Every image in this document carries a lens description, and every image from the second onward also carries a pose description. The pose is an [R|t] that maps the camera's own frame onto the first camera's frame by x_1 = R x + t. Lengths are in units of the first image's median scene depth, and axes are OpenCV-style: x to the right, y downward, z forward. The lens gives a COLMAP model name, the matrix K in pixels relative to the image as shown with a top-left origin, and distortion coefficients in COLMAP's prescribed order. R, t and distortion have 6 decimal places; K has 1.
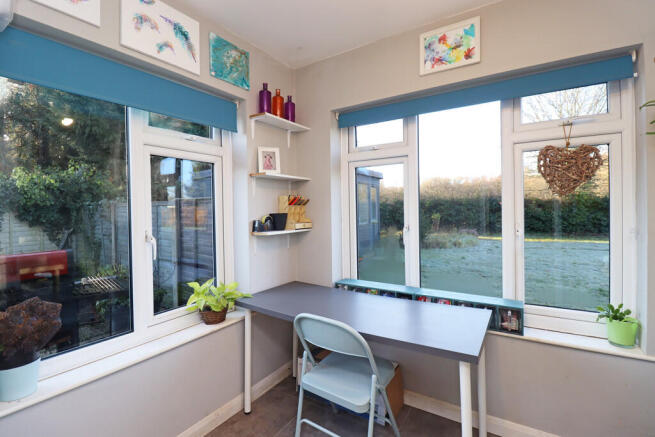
lens RADIAL K [[301.9, 0, 331.2], [0, 301.9, 213.5], [0, 0, 1]] dist [0.001441, -0.011866]
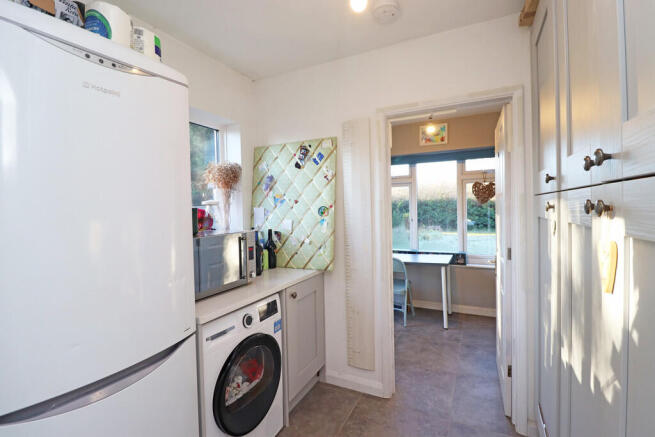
lens RADIAL K [[301.9, 0, 331.2], [0, 301.9, 213.5], [0, 0, 1]] dist [0.001441, -0.011866]
pose [[0.994369, -0.002233, 0.105946, -0.573120], [0.002153, 0.999997, 0.000862, 0.005787], [-0.105948, -0.000629, 0.994371, -1.079306]]
